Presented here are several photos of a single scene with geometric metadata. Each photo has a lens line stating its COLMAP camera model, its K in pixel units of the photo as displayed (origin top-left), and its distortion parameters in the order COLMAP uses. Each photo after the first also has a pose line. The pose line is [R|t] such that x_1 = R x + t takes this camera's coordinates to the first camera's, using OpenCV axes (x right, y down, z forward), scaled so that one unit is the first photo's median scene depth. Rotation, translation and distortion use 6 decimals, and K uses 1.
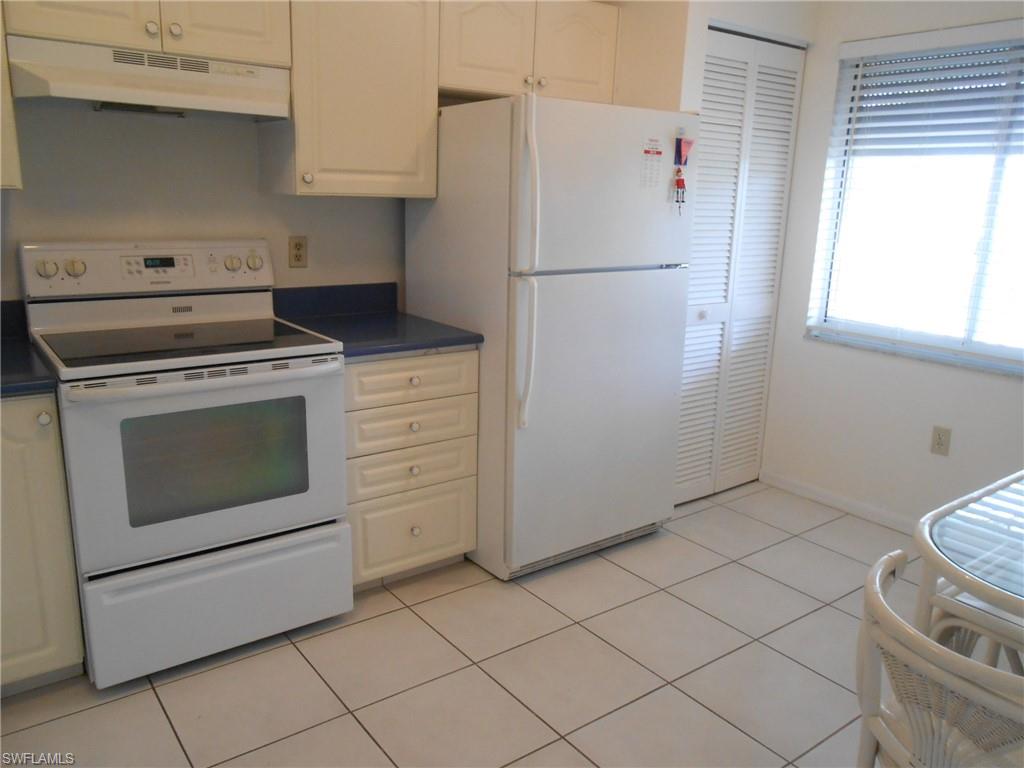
lens RADIAL K [[800.0, 0, 512.0], [0, 800.0, 384.0], [0, 0, 1]] dist [-0.000211, -0.001798]
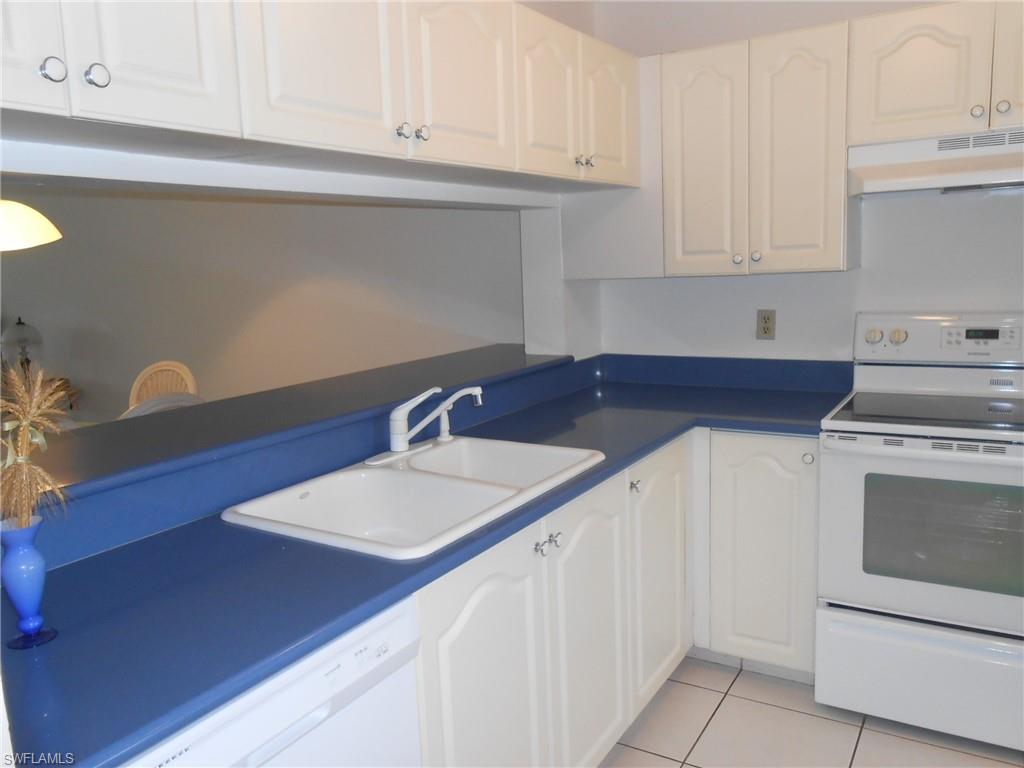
lens RADIAL K [[794.9, 0, 526.3], [0, 794.9, 383.3], [0, 0, 1]] dist [0.035942, 0.000418]
pose [[0.385130, 0.095540, -0.917904, 0.292456], [-0.164939, 0.985738, 0.033396, -0.032250], [0.908003, 0.138536, 0.395396, 0.093693]]
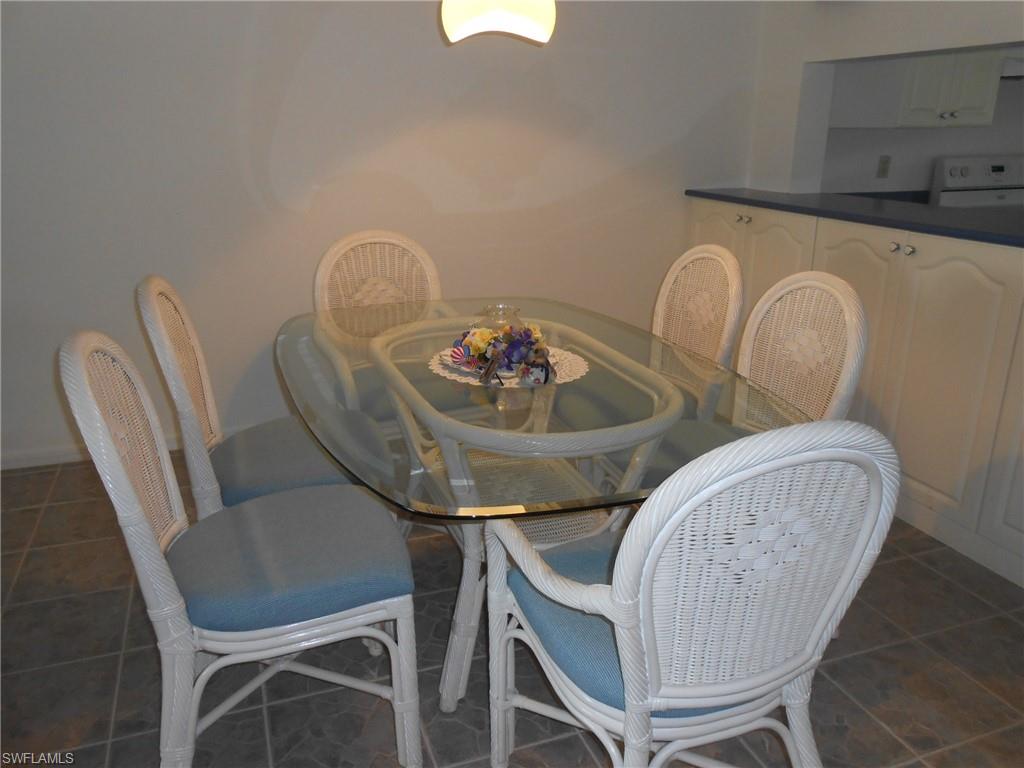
lens RADIAL K [[800.0, 0, 512.0], [0, 800.0, 384.0], [0, 0, 1]] dist [-0.000211, -0.001798]
pose [[0.957634, 0.060405, -0.281583, -0.996865], [-0.041105, 0.996414, 0.073955, 0.242055], [0.285041, -0.059247, 0.956683, -1.047473]]
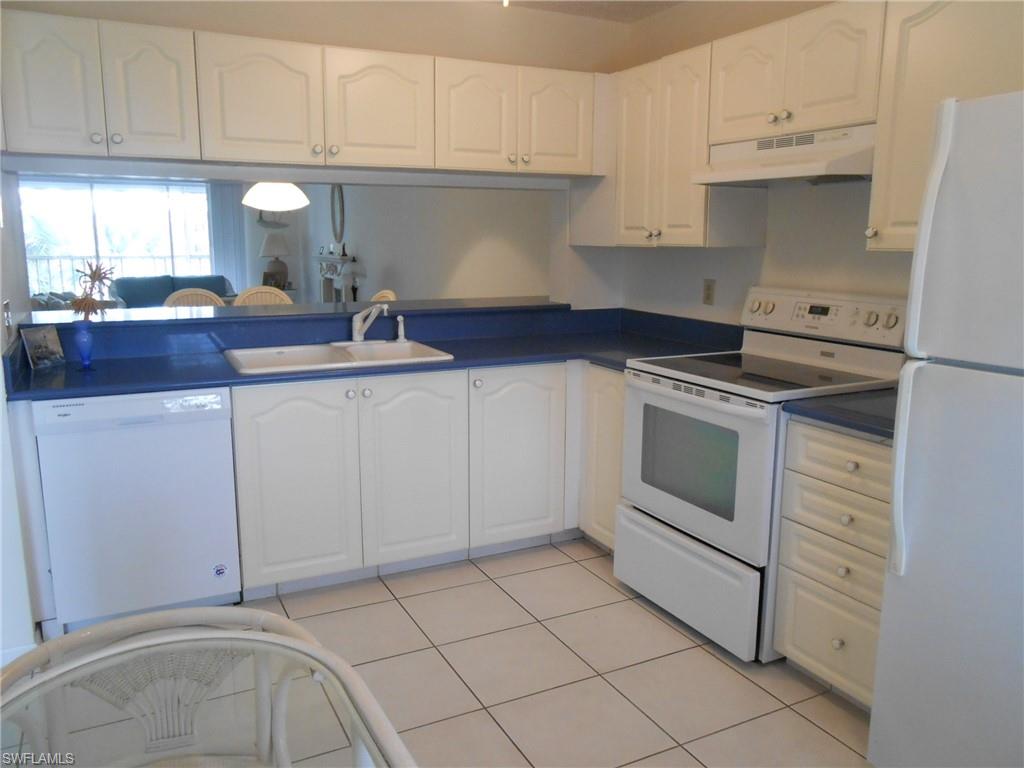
lens RADIAL K [[800.0, 0, 512.0], [0, 800.0, 384.0], [0, 0, 1]] dist [-0.000211, -0.001798]
pose [[-0.173044, 0.149495, -0.973502, 0.815726], [-0.237411, 0.952937, 0.188538, -0.174552], [0.955872, 0.263746, -0.129409, 0.810213]]
